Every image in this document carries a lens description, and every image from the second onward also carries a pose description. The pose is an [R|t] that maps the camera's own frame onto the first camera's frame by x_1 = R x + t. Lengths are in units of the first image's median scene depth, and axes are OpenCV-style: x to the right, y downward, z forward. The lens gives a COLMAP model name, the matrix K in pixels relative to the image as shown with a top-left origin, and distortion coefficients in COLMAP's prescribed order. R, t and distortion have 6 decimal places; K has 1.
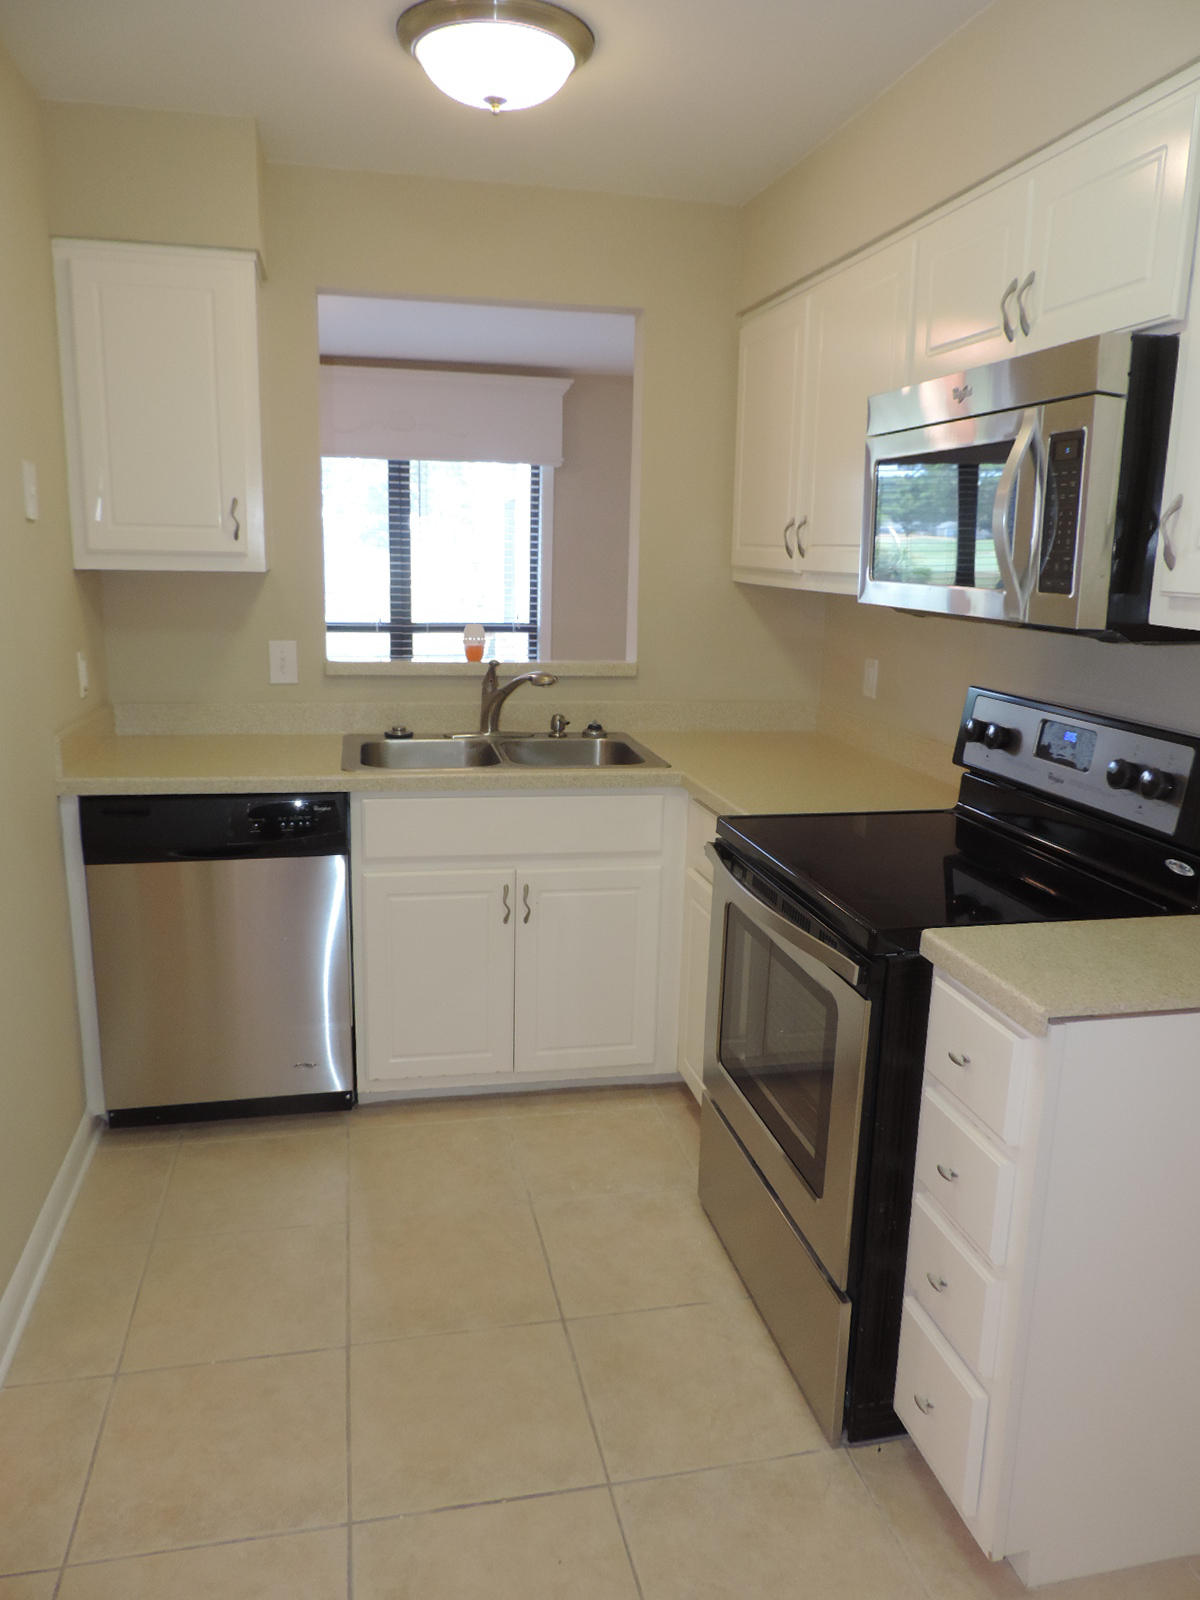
lens RADIAL K [[1143.4, 0, 601.8], [0, 1143.4, 799.6], [0, 0, 1]] dist [-0.020716, 0.004722]
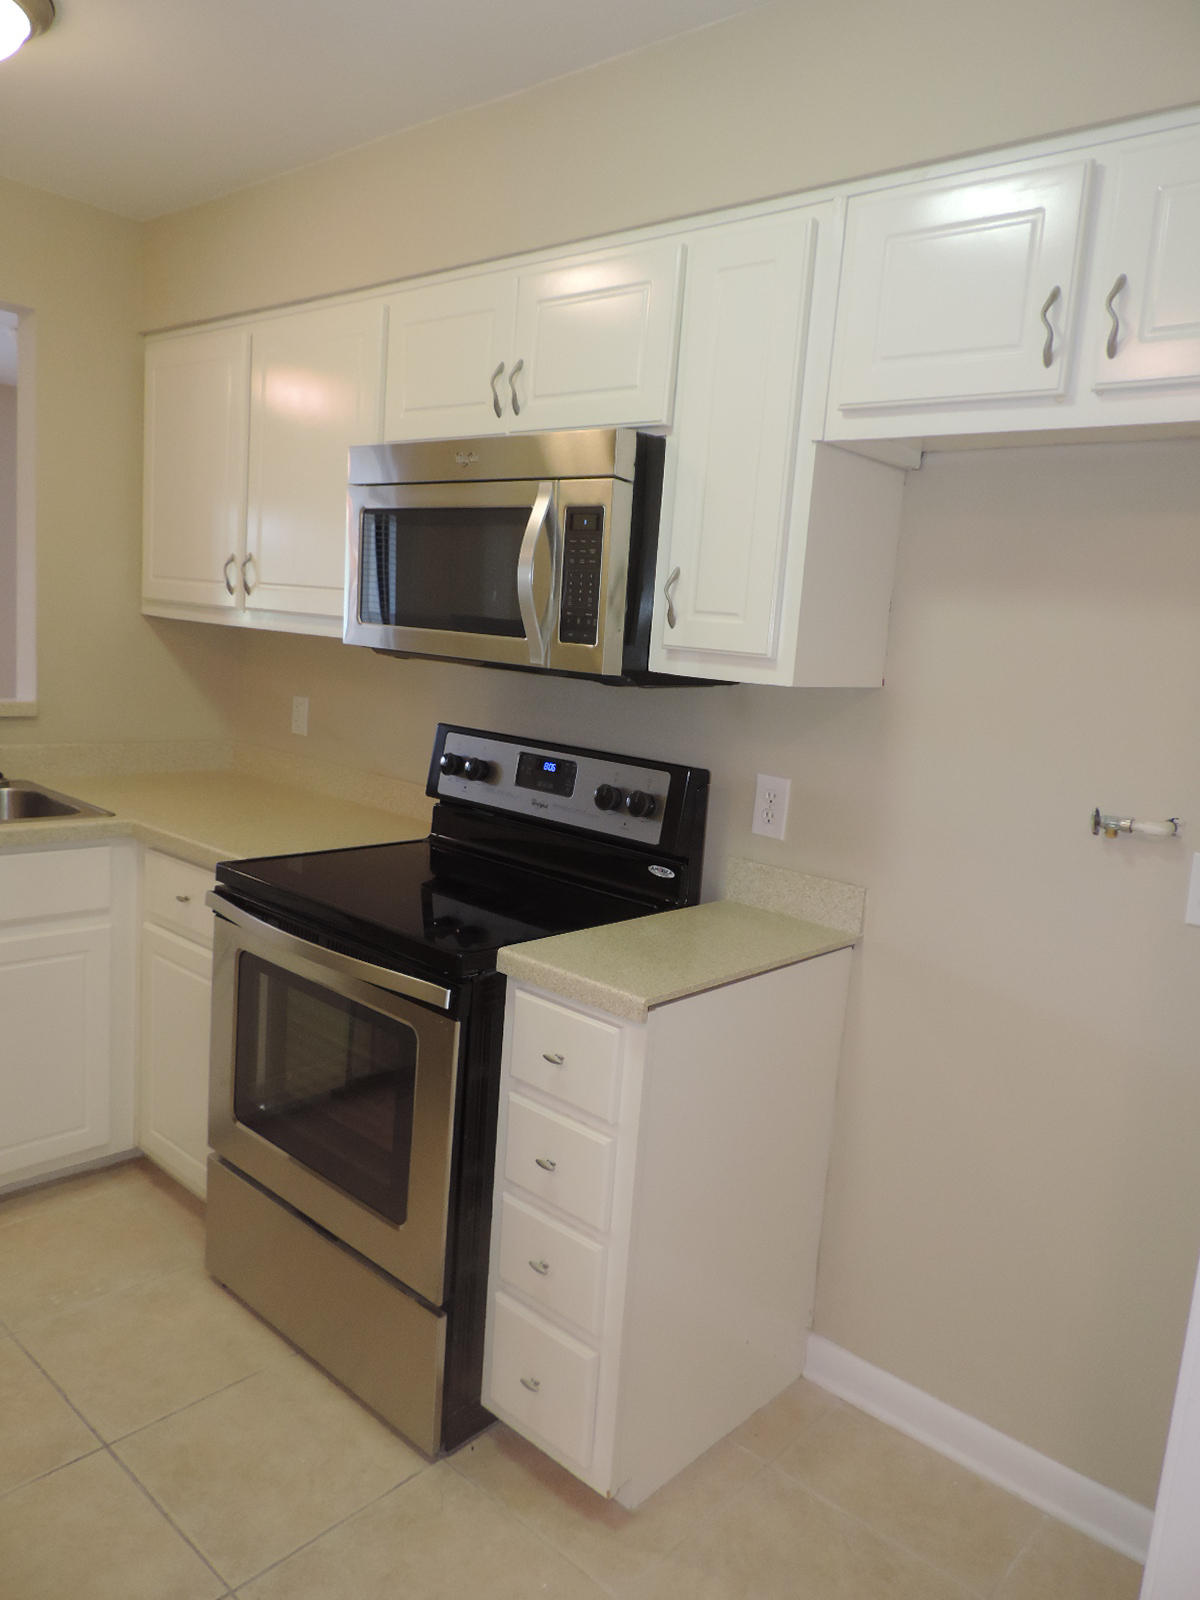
lens RADIAL K [[1143.4, 0, 605.2], [0, 1143.4, 800.3], [0, 0, 1]] dist [-0.020716, 0.004722]
pose [[0.807498, -0.050900, 0.587670, -0.244618], [0.068001, 0.997660, -0.007027, -0.011076], [-0.585937, 0.045637, 0.809070, 0.047027]]
